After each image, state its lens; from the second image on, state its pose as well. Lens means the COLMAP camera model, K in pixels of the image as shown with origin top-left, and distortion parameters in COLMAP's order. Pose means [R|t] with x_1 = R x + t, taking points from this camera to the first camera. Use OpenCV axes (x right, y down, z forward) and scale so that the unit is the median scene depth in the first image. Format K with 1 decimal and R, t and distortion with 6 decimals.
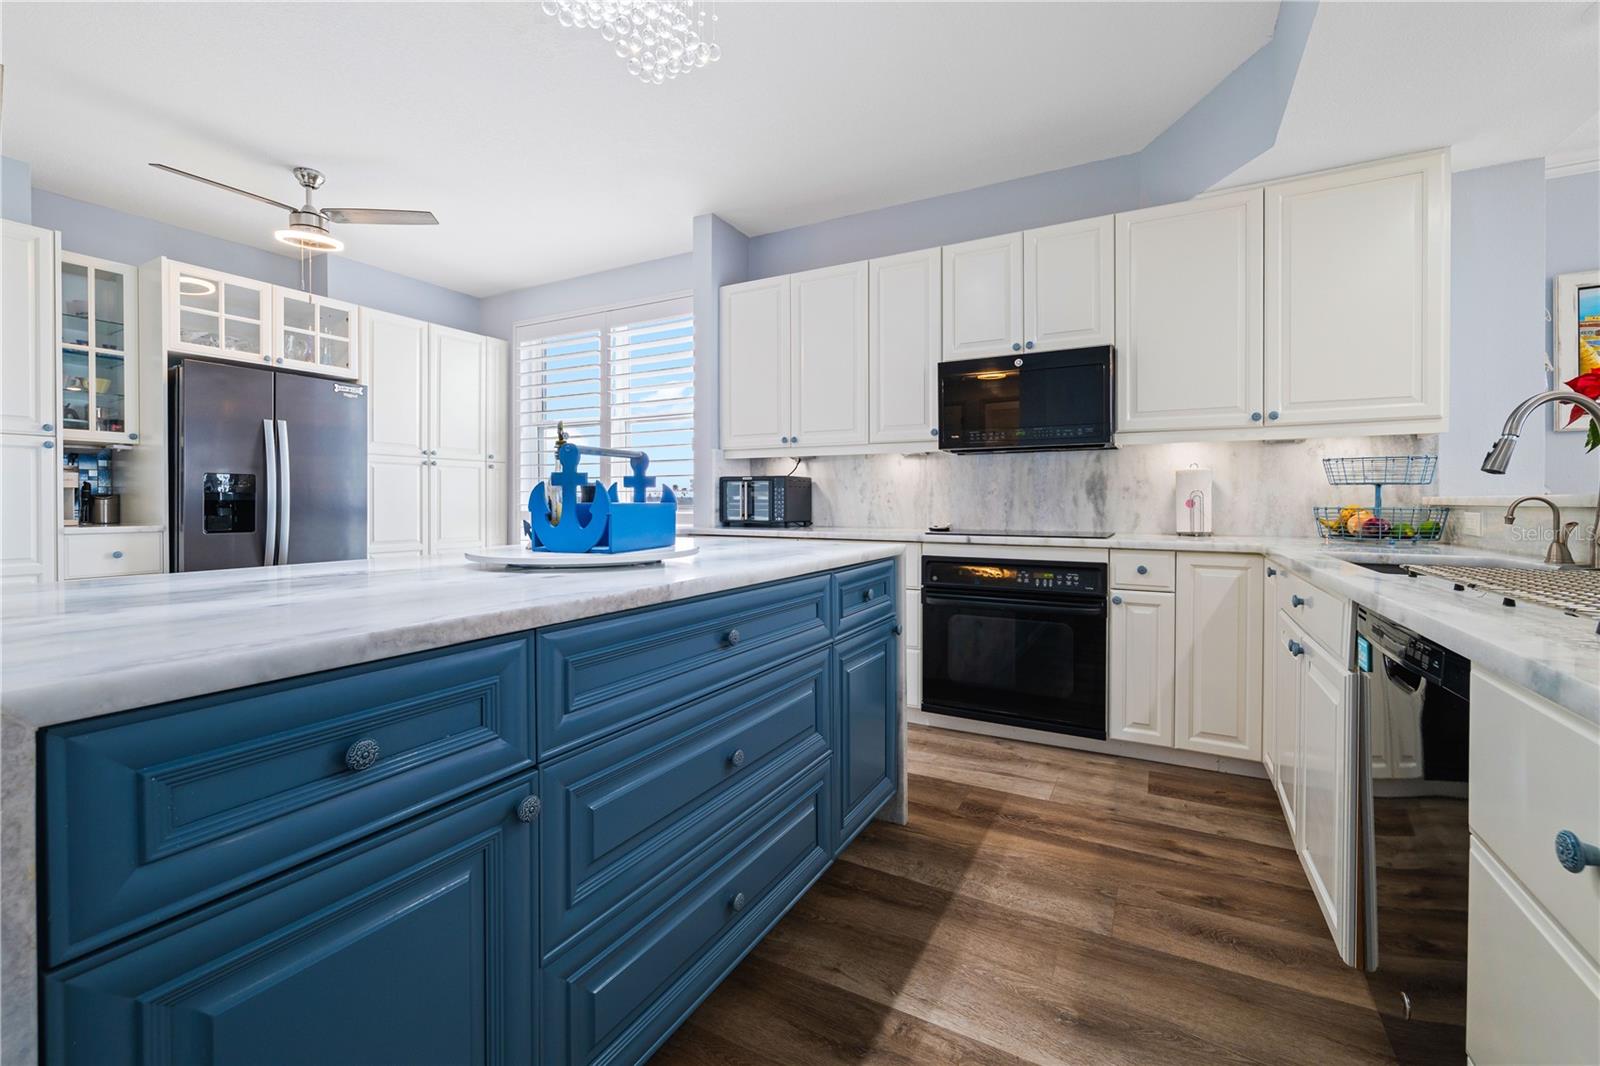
lens RADIAL K [[660.7, 0, 813.2], [0, 660.7, 505.8], [0, 0, 1]] dist [-0.002694, 0.001306]
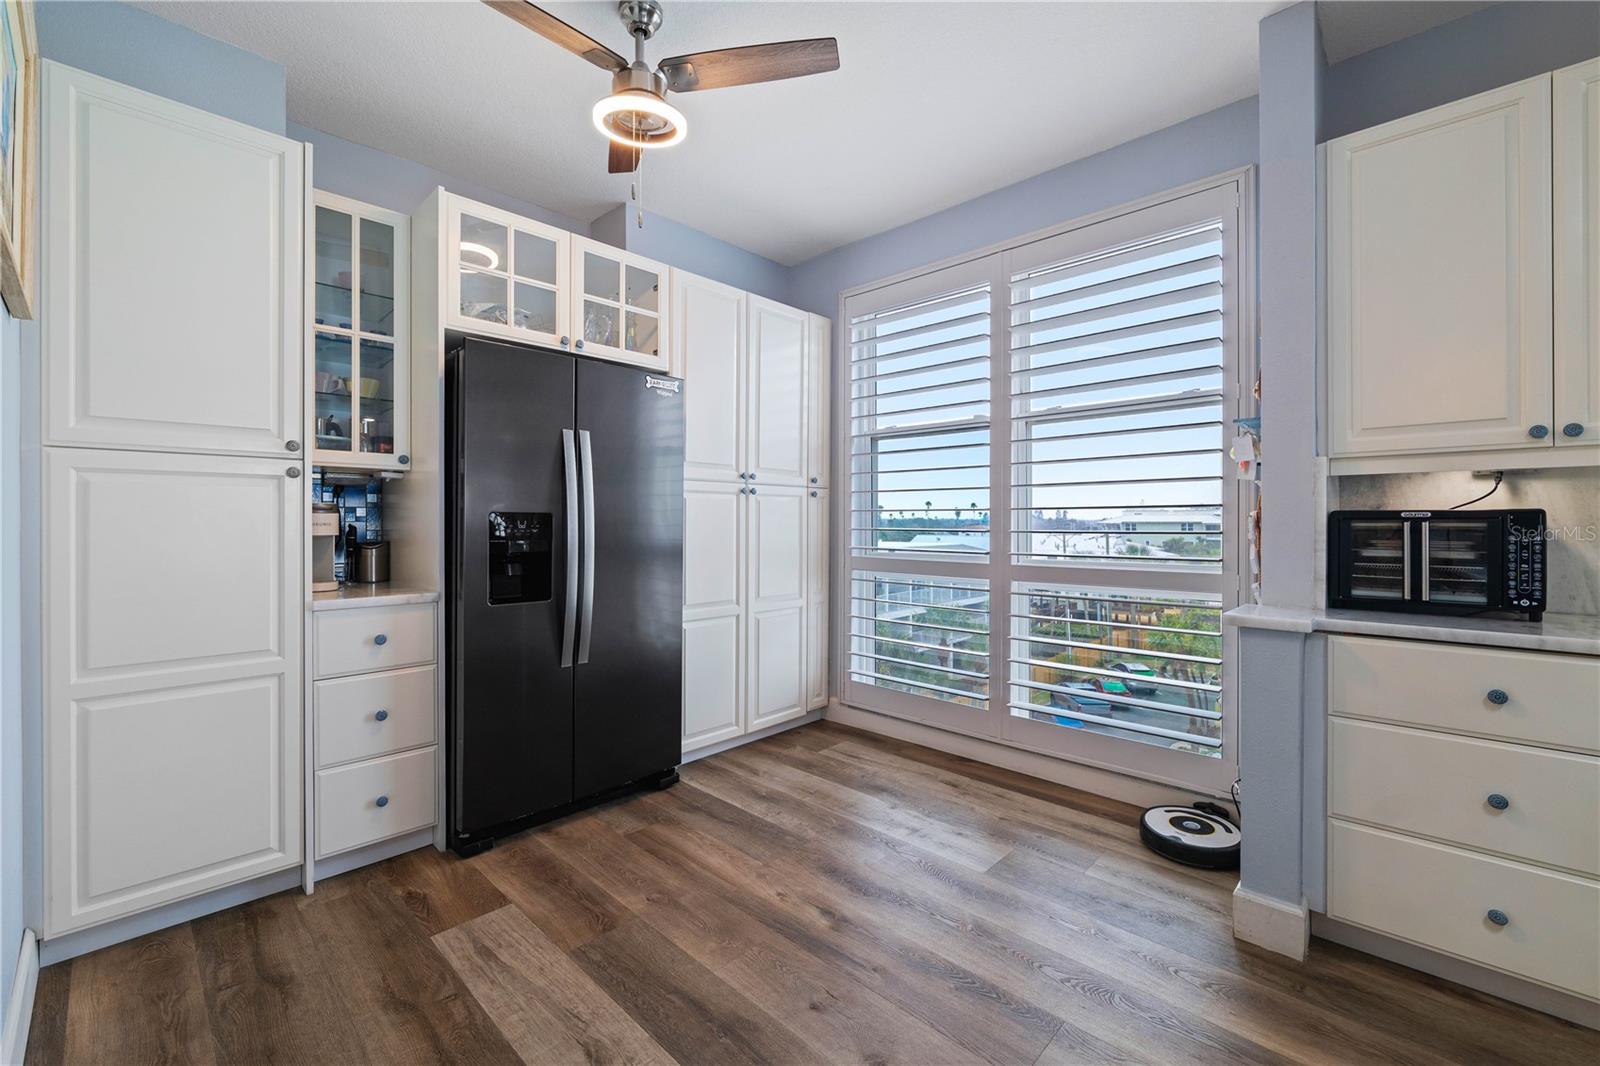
lens RADIAL K [[660.7, 0, 804.2], [0, 660.7, 522.6], [0, 0, 1]] dist [-0.002694, 0.001306]
pose [[0.962381, -0.000212, -0.271704, -0.438806], [-0.001576, 0.999979, -0.006363, -0.035143], [0.271699, 0.006551, 0.962360, 0.448708]]
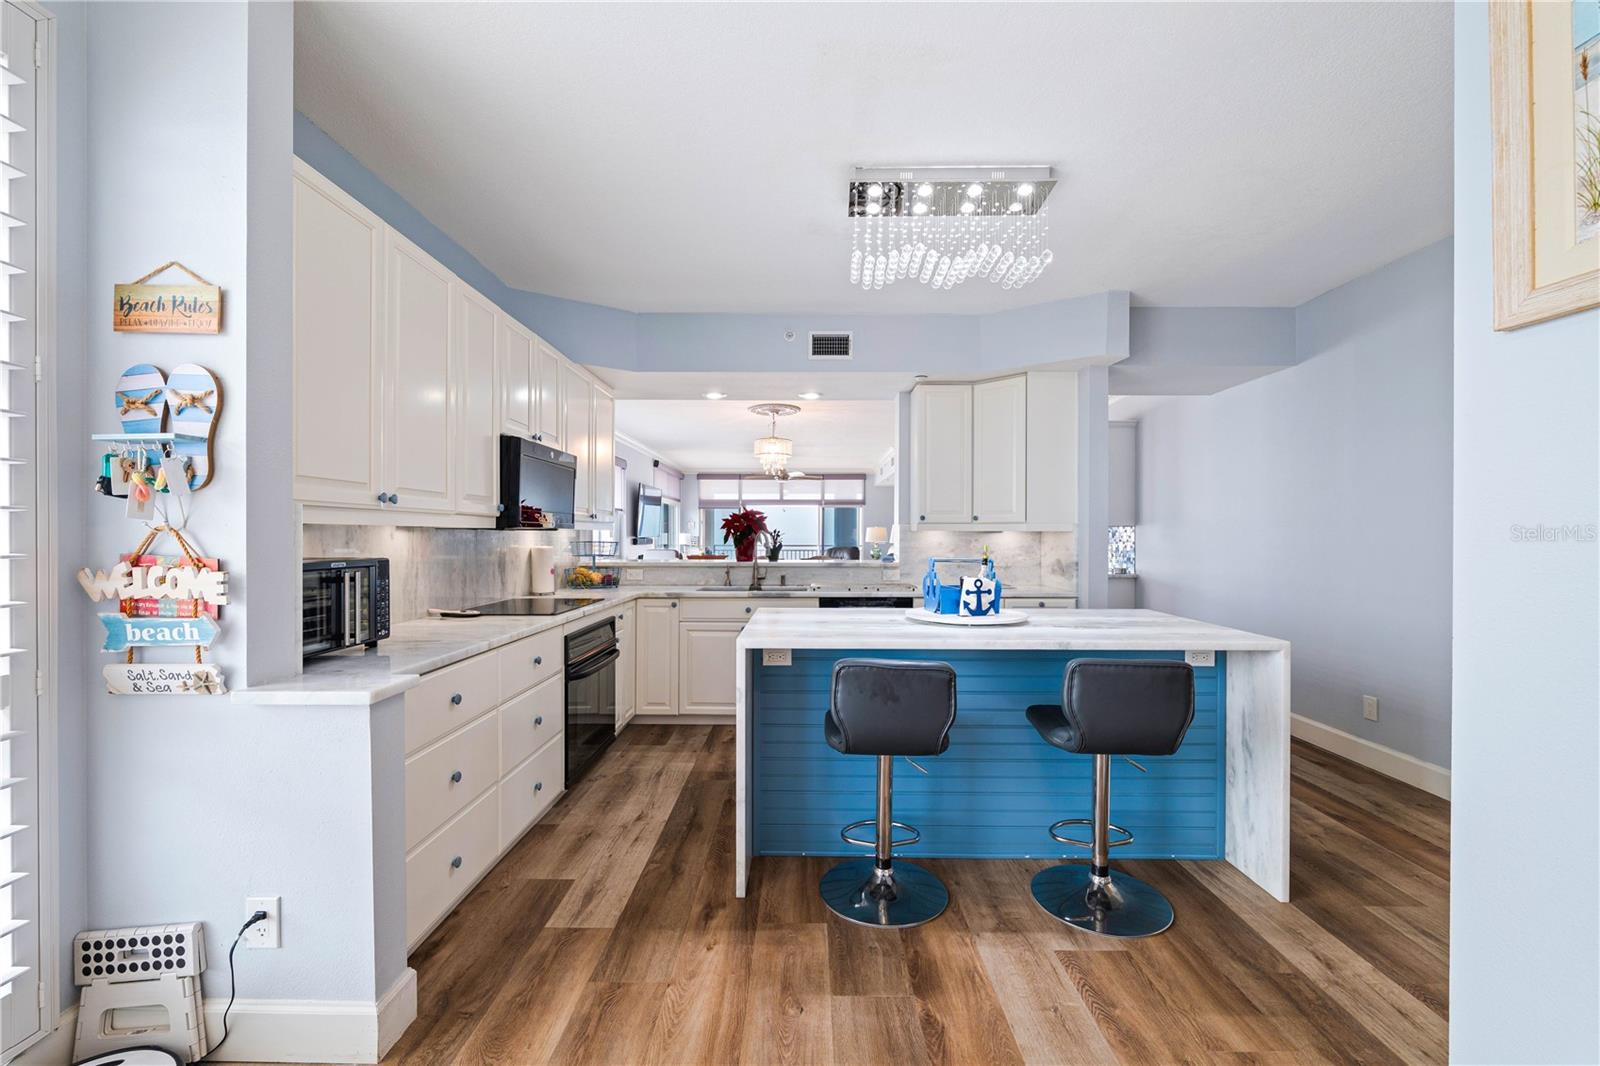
lens RADIAL K [[660.7, 0, 805.0], [0, 660.7, 532.3], [0, 0, 1]] dist [-0.002694, 0.001306]
pose [[-0.460914, 0.001540, 0.887443, -0.788179], [0.001940, 0.999998, -0.000728, -0.072140], [-0.887443, 0.001386, -0.460916, 0.999172]]
